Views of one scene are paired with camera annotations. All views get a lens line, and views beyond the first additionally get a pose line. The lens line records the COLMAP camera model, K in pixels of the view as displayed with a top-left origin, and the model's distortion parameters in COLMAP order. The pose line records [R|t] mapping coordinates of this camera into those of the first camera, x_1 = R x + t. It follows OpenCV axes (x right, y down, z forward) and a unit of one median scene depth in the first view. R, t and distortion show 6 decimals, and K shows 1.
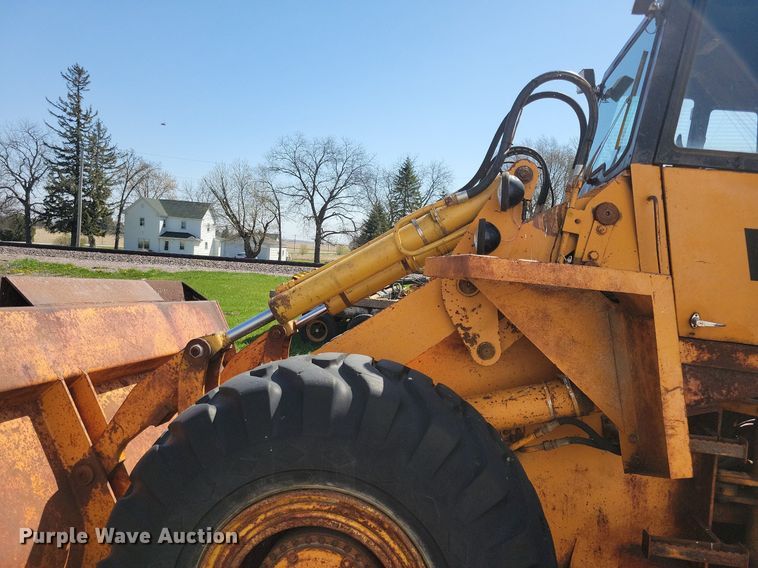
lens RADIAL K [[570.6, 0, 379.0], [0, 570.6, 284.0], [0, 0, 1]] dist [0.057393, -0.042507]
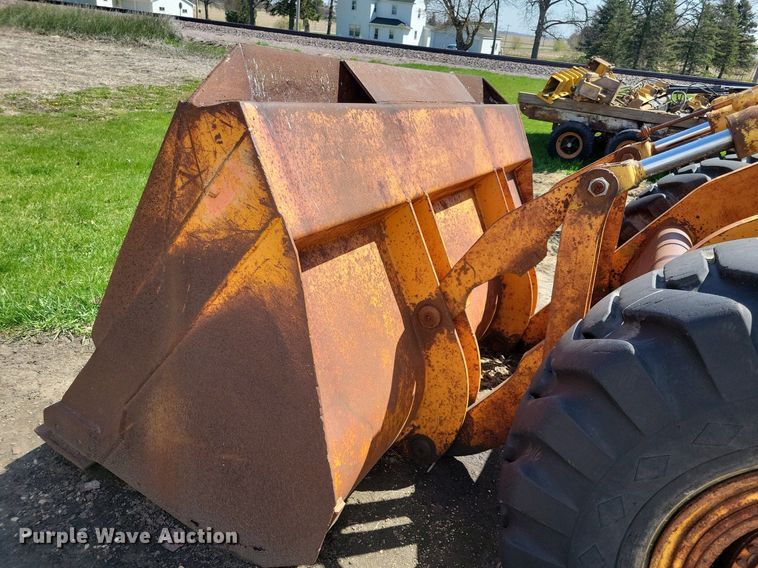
lens RADIAL K [[570.6, 0, 379.0], [0, 570.6, 284.0], [0, 0, 1]] dist [0.057393, -0.042507]
pose [[0.942743, 0.163038, -0.290955, -0.333742], [-0.057823, 0.939062, 0.338850, 0.004585], [0.328470, -0.302624, 0.894721, 0.234424]]
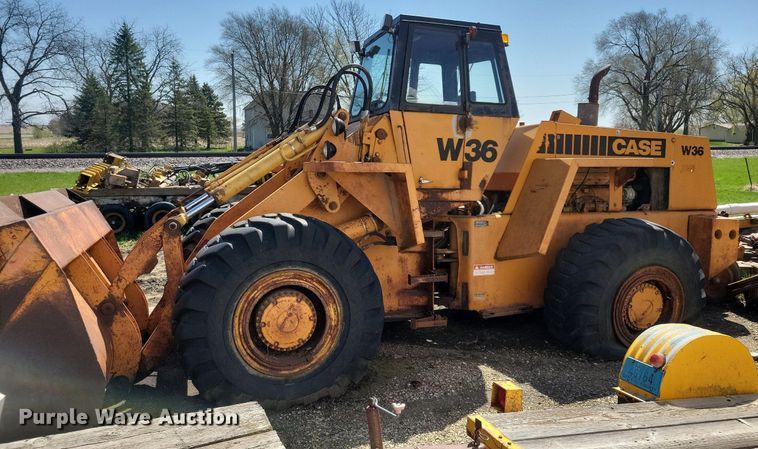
lens RADIAL K [[609.1, 0, 408.4], [0, 609.1, 212.8], [0, 0, 1]] dist [0.033097, -0.002018]
pose [[0.883485, -0.121704, 0.452374, -0.500683], [0.079712, 0.990637, 0.110837, -0.068030], [-0.461628, -0.061864, 0.884914, -0.925559]]
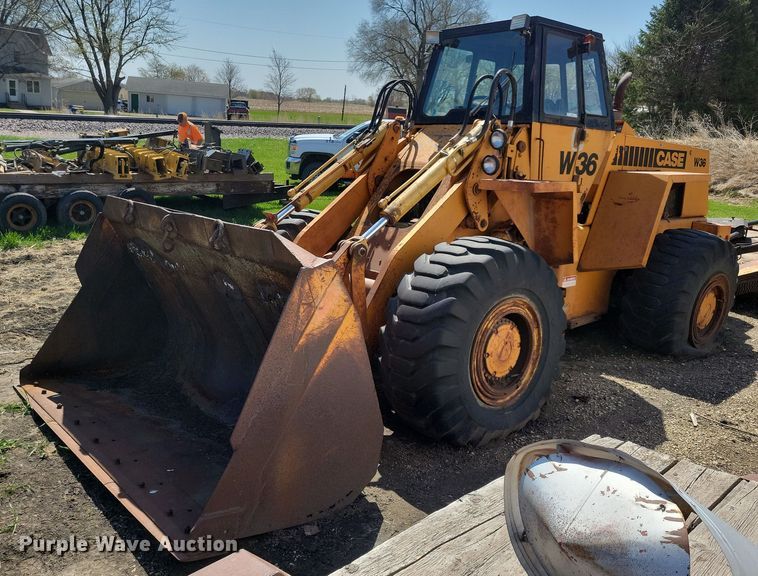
lens RADIAL K [[687.1, 0, 381.5], [0, 687.1, 276.6], [0, 0, 1]] dist [0.012519, 0.011245]
pose [[0.666621, -0.205512, 0.716507, -1.547328], [0.023839, 0.966628, 0.255074, -0.273845], [-0.745016, -0.152957, 0.649273, -0.227876]]
